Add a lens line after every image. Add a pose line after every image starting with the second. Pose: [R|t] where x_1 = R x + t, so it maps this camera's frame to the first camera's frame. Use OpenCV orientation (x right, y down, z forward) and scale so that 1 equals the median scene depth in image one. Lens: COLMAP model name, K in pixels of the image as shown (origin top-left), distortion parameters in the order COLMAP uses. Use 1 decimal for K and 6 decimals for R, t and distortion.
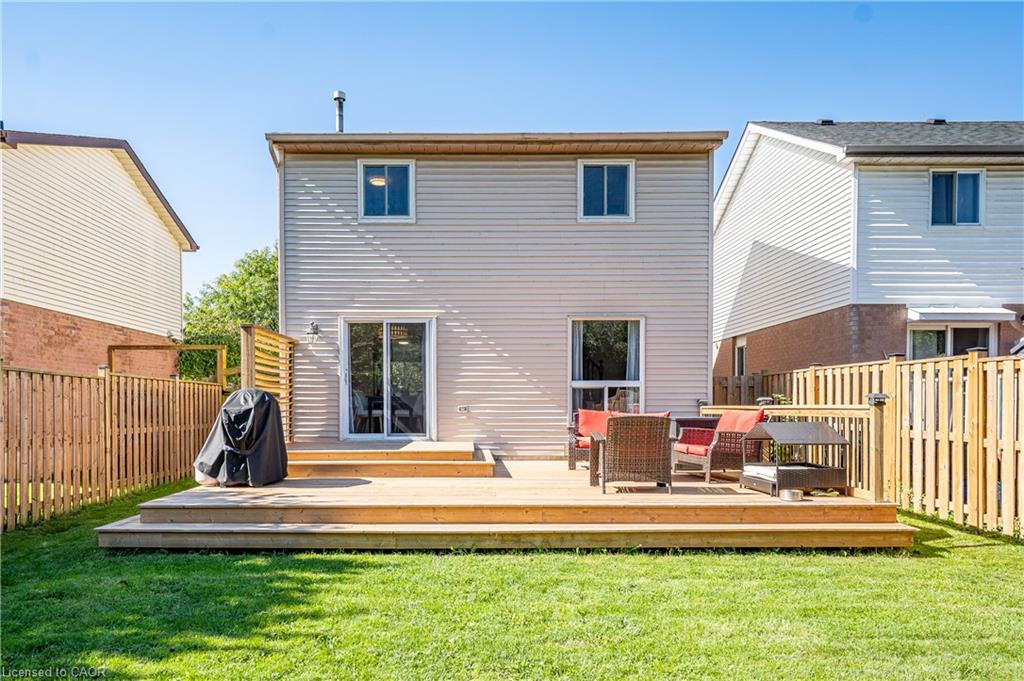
lens RADIAL K [[691.1, 0, 470.2], [0, 691.1, 401.6], [0, 0, 1]] dist [0.019024, 0.003398]
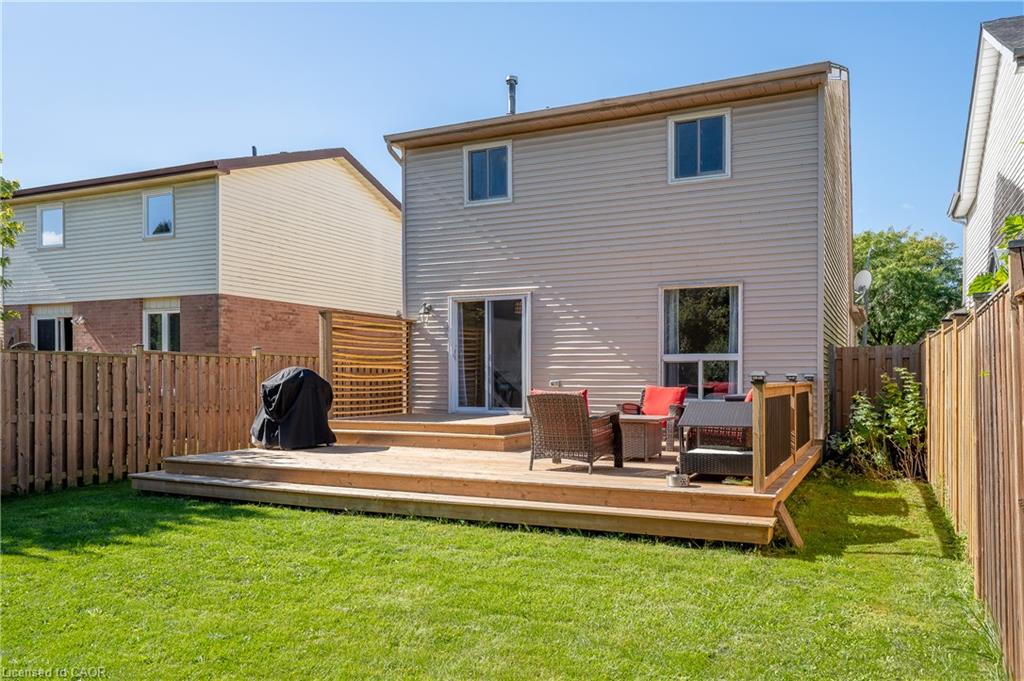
lens RADIAL K [[738.5, 0, 514.1], [0, 738.5, 367.4], [0, 0, 1]] dist [0.031381, 0.002928]
pose [[0.911037, -0.004868, -0.412296, 0.376688], [0.001605, 0.999965, -0.008258, -0.004513], [0.412322, 0.006862, 0.911012, 0.005859]]
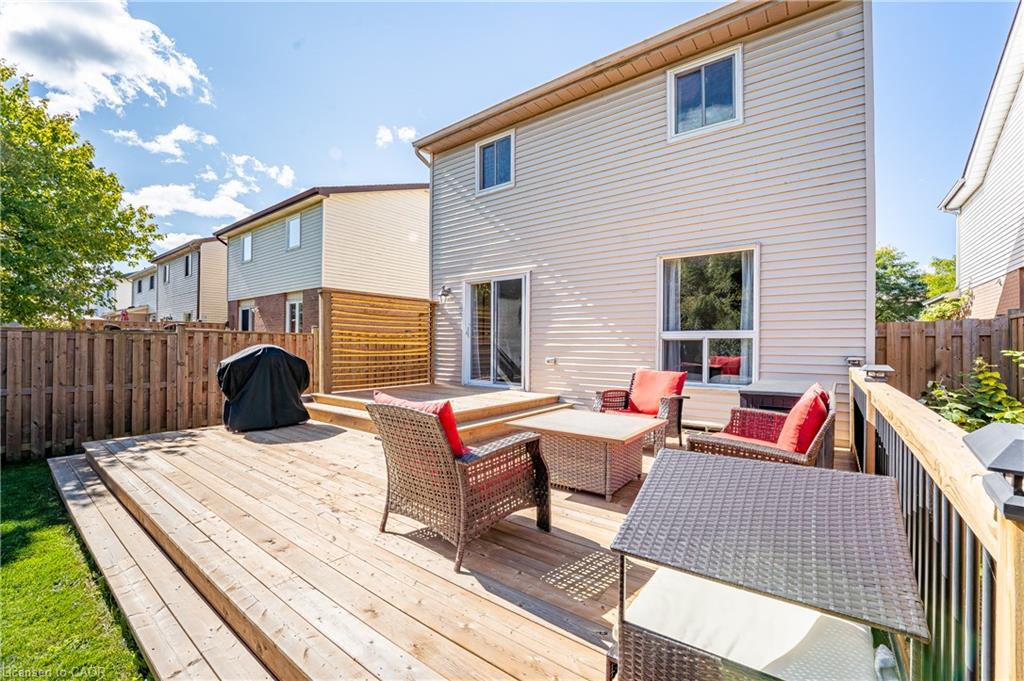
lens RADIAL K [[419.5, 0, 507.9], [0, 419.5, 341.2], [0, 0, 1]] dist [-0.022215, 0.005283]
pose [[0.808381, -0.000347, -0.588660, 0.296973], [-0.002375, 0.999990, -0.003851, -0.015377], [0.588655, 0.004511, 0.808371, 0.475075]]
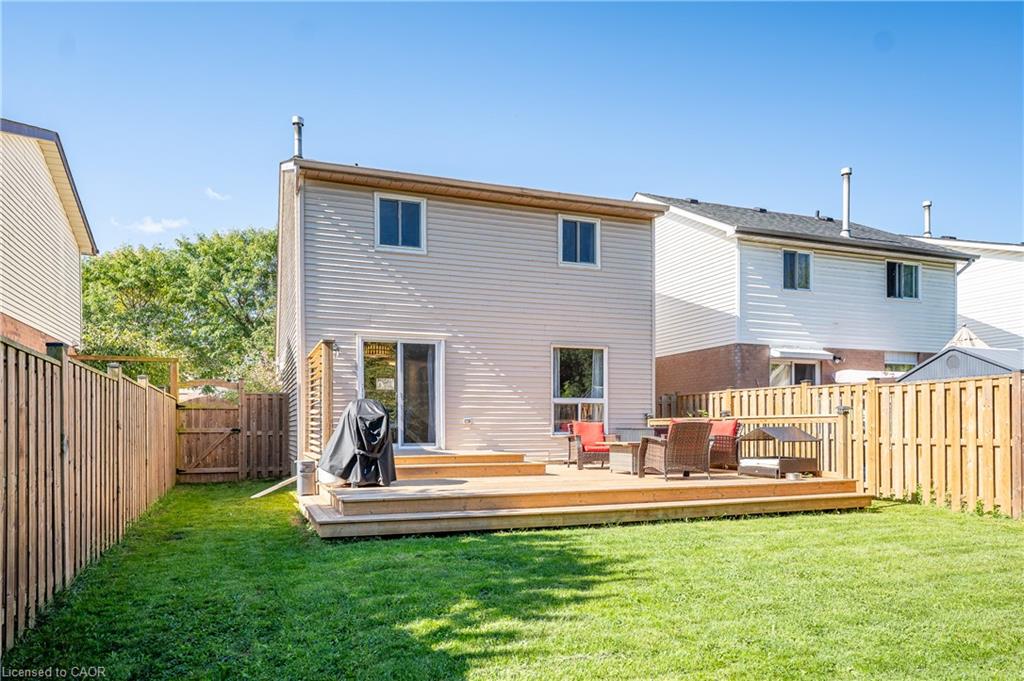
lens RADIAL K [[691.1, 0, 476.2], [0, 691.1, 412.0], [0, 0, 1]] dist [0.019024, 0.003398]
pose [[0.937800, 0.005966, 0.347126, -0.393963], [0.000522, 0.999827, -0.018596, 0.016838], [-0.347177, 0.017621, 0.937634, -0.072743]]
